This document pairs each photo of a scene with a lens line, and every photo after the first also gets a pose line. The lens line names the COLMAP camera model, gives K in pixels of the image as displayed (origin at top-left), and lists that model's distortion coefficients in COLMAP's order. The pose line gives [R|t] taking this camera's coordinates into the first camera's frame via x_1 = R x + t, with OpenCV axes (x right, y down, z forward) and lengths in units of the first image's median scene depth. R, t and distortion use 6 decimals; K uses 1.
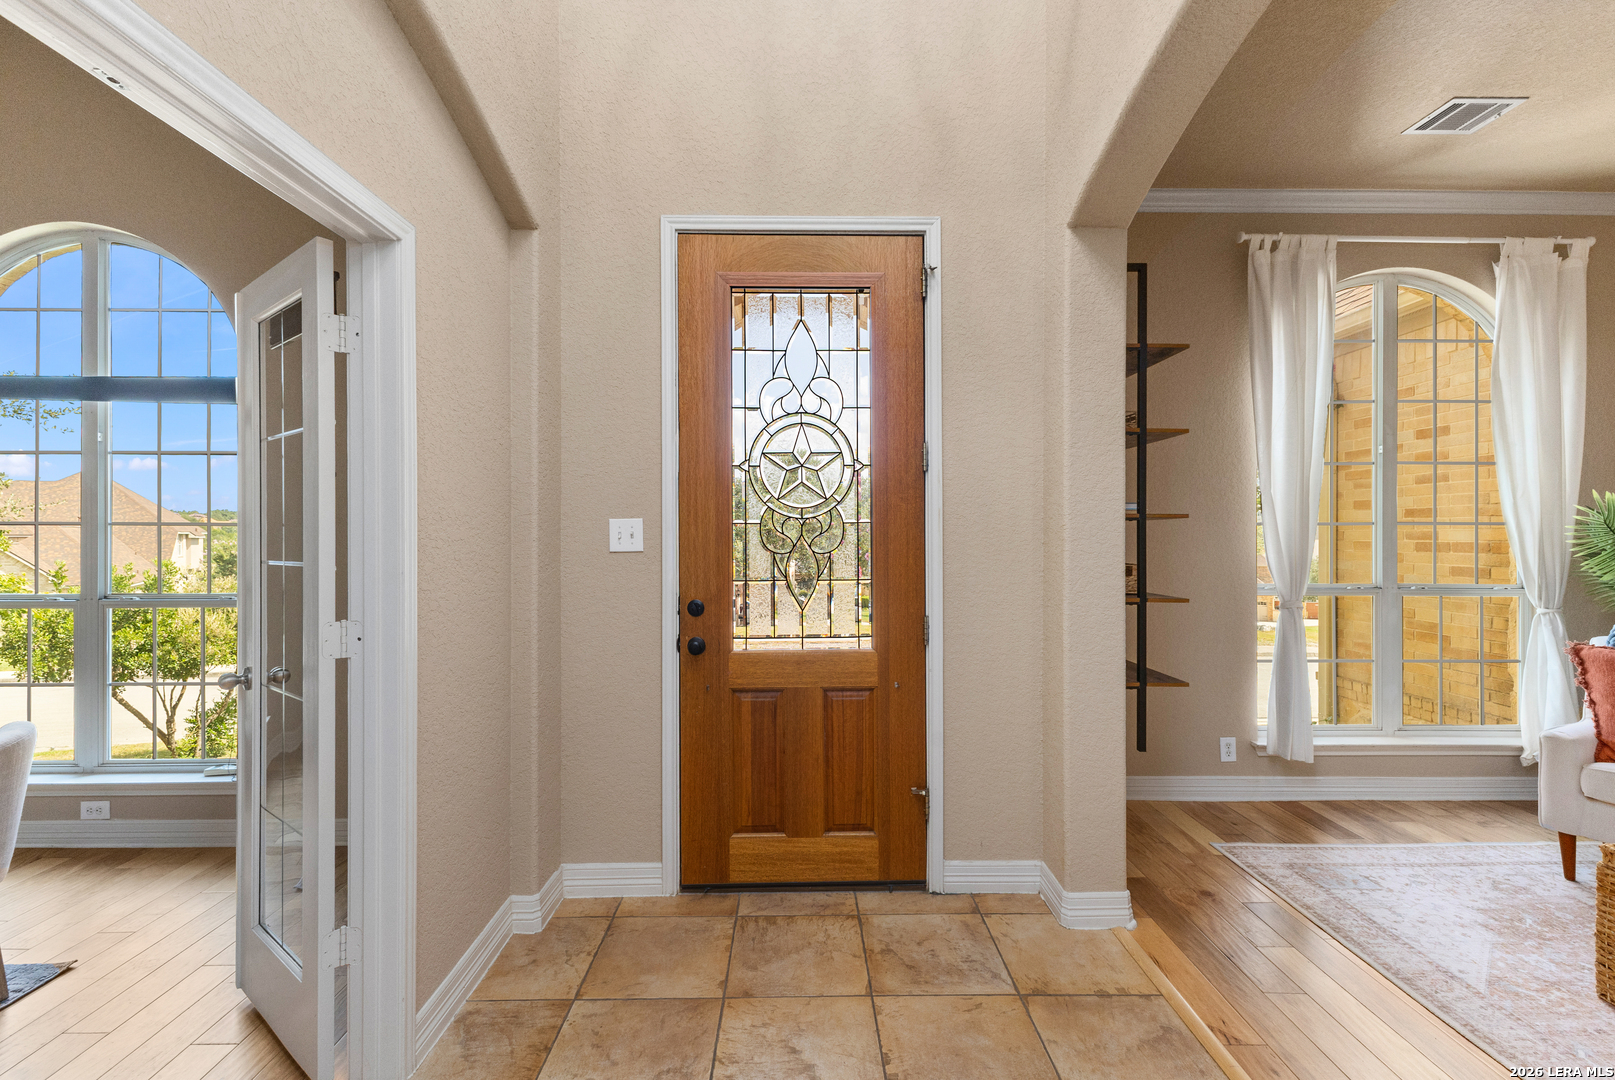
lens RADIAL K [[696.8, 0, 800.2], [0, 696.8, 533.9], [0, 0, 1]] dist [0.010291, -0.002642]
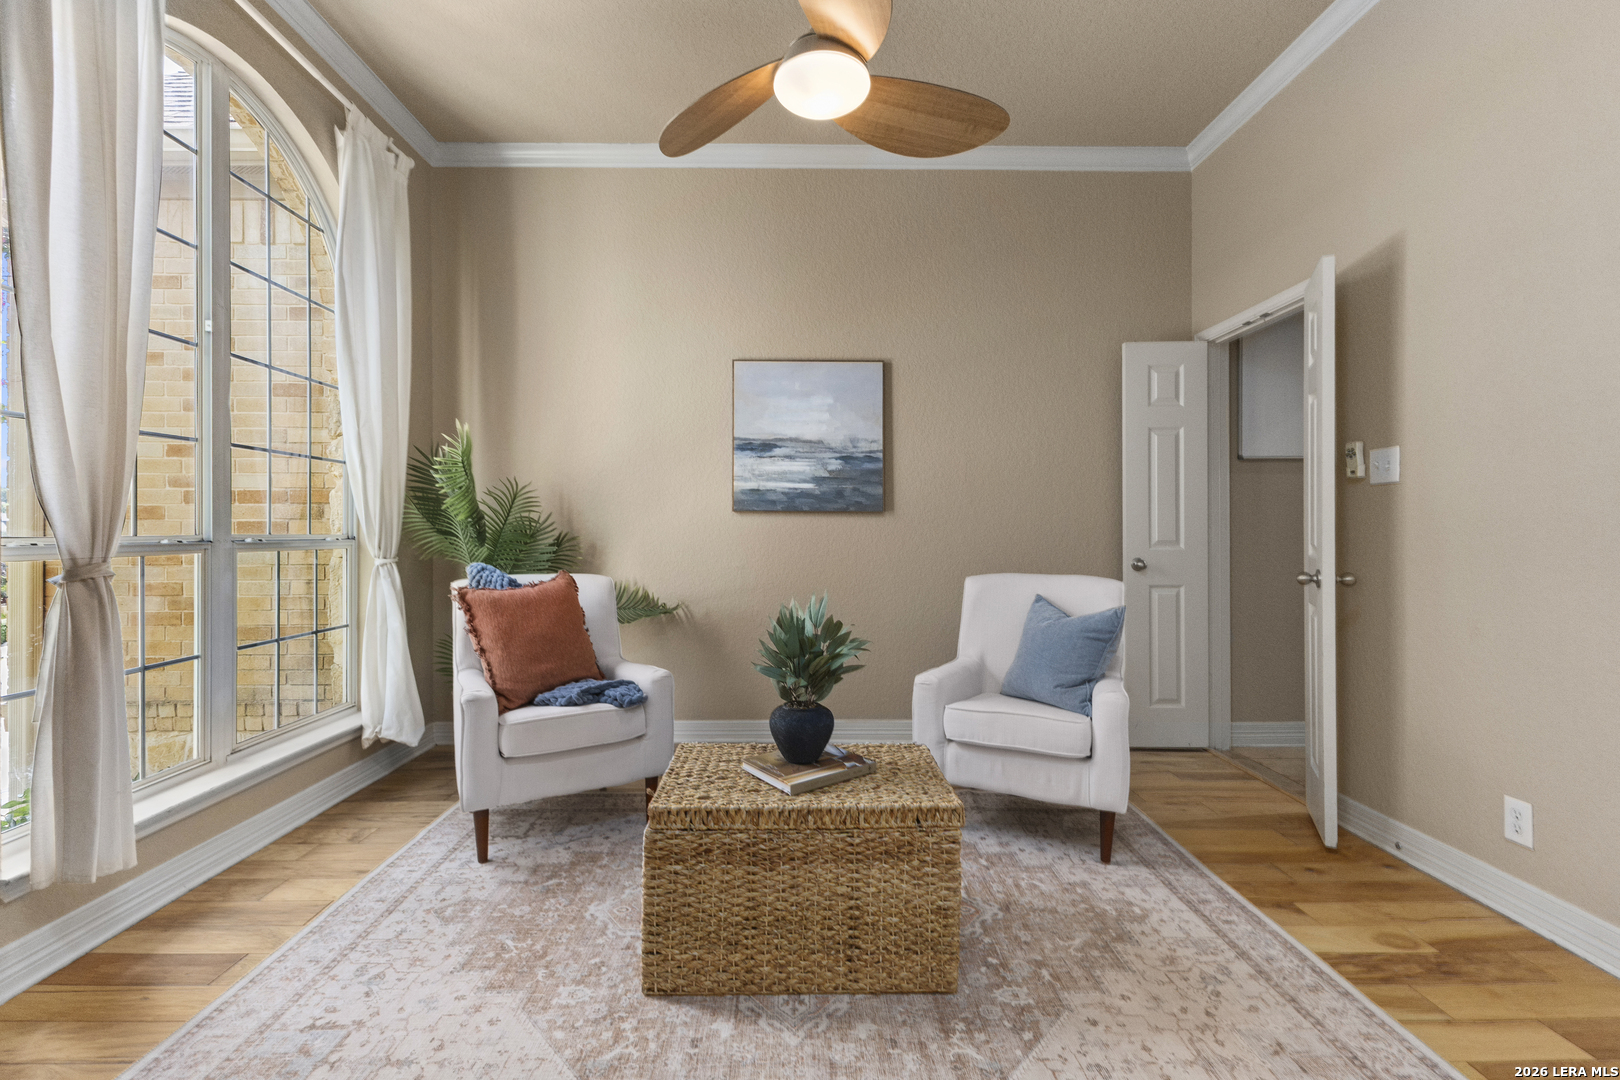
lens RADIAL K [[699.0, 0, 799.3], [0, 699.0, 532.8], [0, 0, 1]] dist [0.010291, -0.002642]
pose [[-0.006464, 0.000378, 0.999979, 0.188118], [-0.002313, 0.999997, -0.000393, 0.071964], [-0.999976, -0.002316, -0.006463, 0.485430]]
